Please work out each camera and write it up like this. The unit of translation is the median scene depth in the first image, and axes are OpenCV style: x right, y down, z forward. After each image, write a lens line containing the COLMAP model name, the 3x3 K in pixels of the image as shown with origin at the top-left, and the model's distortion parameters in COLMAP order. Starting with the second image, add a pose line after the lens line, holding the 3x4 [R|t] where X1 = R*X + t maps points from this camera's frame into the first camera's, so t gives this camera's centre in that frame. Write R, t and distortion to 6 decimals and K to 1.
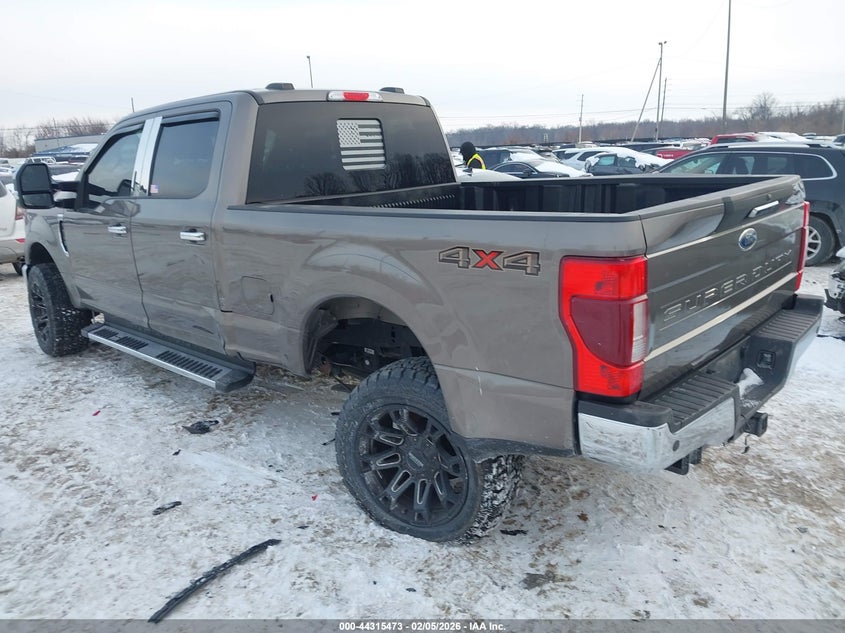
lens RADIAL K [[662.0, 0, 422.5], [0, 662.0, 316.5], [0, 0, 1]] dist [-0.001401, 0.007414]
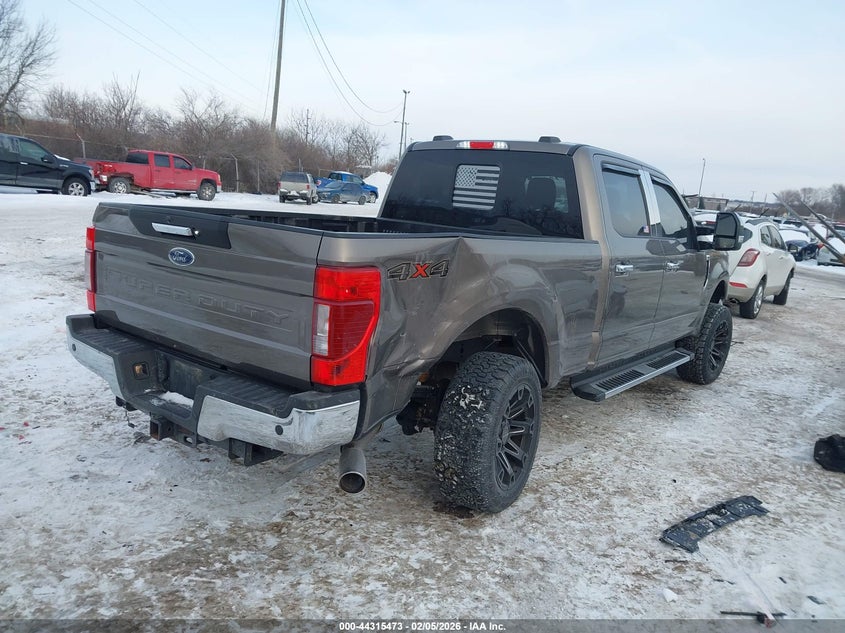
lens RADIAL K [[662.0, 0, 422.5], [0, 662.0, 316.5], [0, 0, 1]] dist [-0.001401, 0.007414]
pose [[0.092781, 0.223708, -0.970230, 1.068735], [-0.323179, 0.928442, 0.183168, -0.236054], [0.941779, 0.296564, 0.158439, 0.815298]]
